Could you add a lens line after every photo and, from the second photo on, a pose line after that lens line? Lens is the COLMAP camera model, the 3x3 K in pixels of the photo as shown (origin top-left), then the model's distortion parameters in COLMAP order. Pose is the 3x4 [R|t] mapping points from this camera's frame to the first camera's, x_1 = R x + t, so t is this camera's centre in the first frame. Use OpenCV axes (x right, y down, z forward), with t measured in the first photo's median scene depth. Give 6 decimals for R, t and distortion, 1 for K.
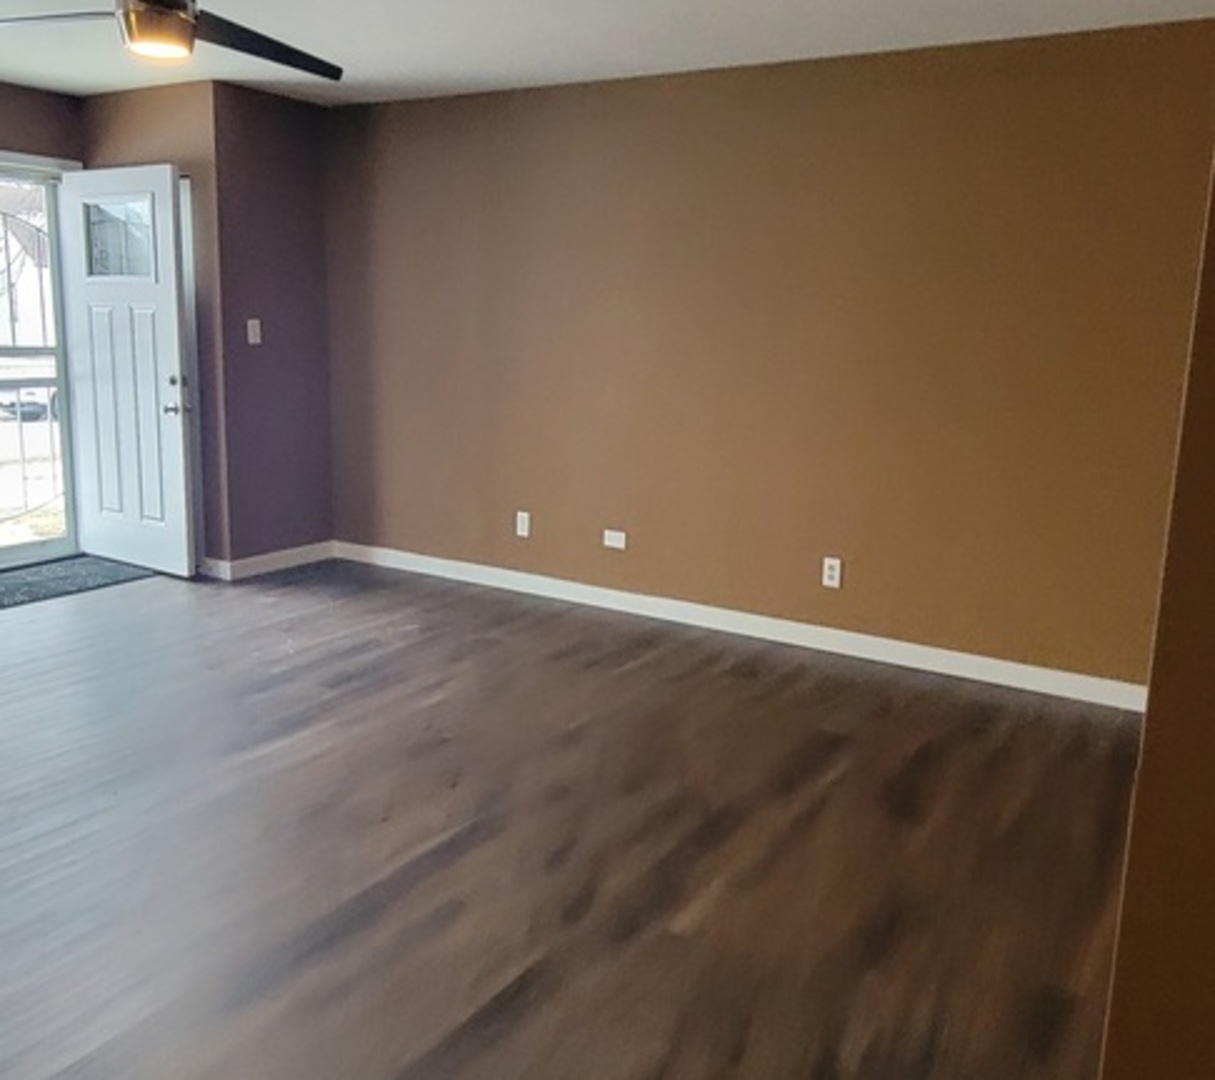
lens RADIAL K [[1097.0, 0, 607.5], [0, 1097.0, 540.0], [0, 0, 1]] dist [-0.087884, 0.223913]
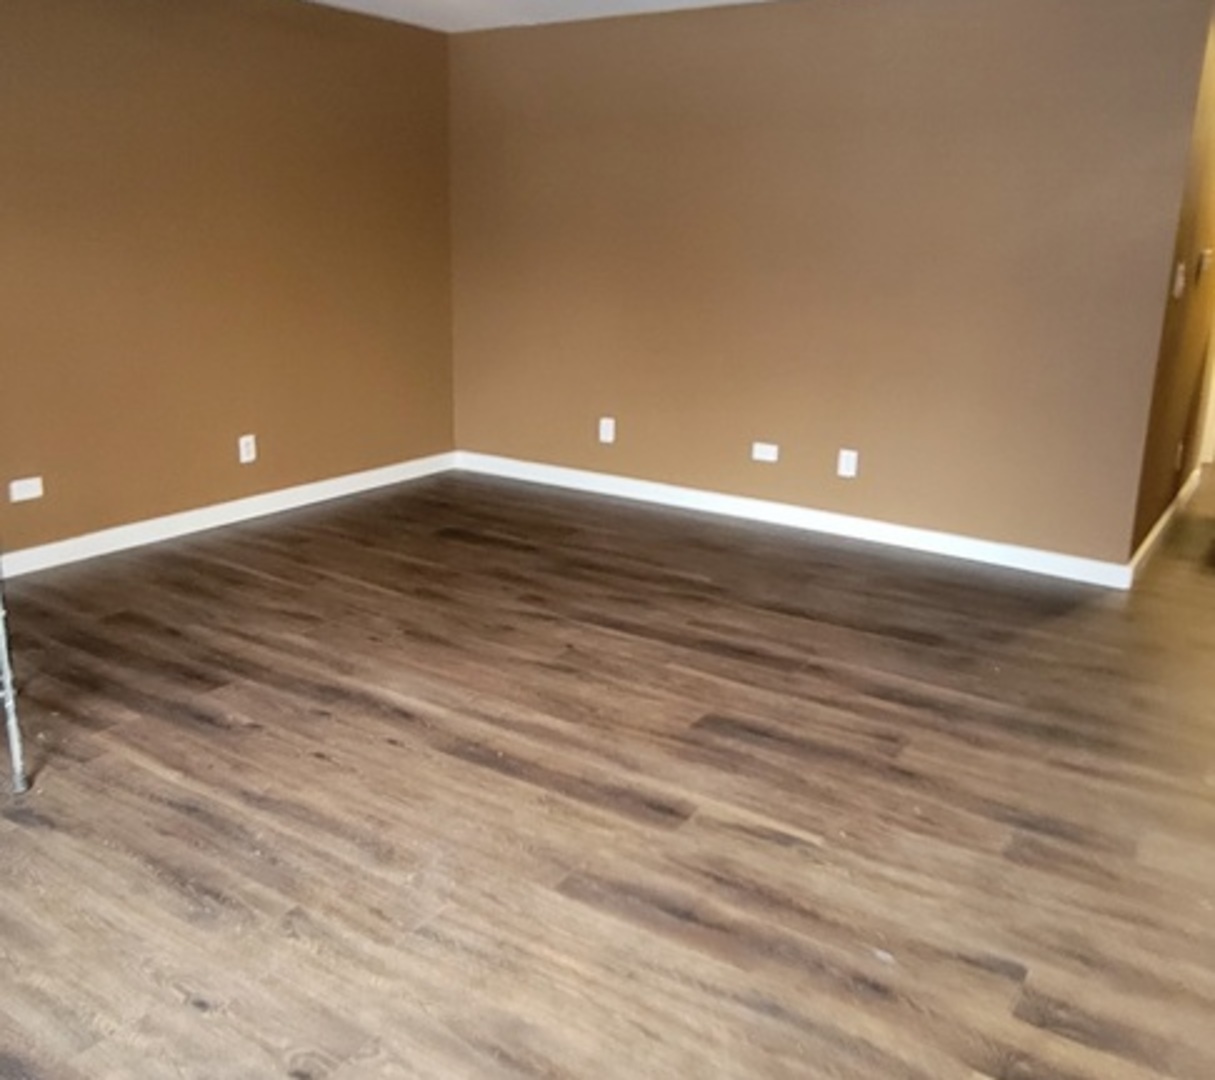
lens RADIAL K [[1097.0, 0, 607.5], [0, 1097.0, 540.0], [0, 0, 1]] dist [-0.087884, 0.223913]
pose [[0.045495, -0.302130, 0.952181, -1.043489], [0.189161, 0.938529, 0.288760, -0.161736], [-0.980892, 0.166978, 0.099850, 0.625699]]
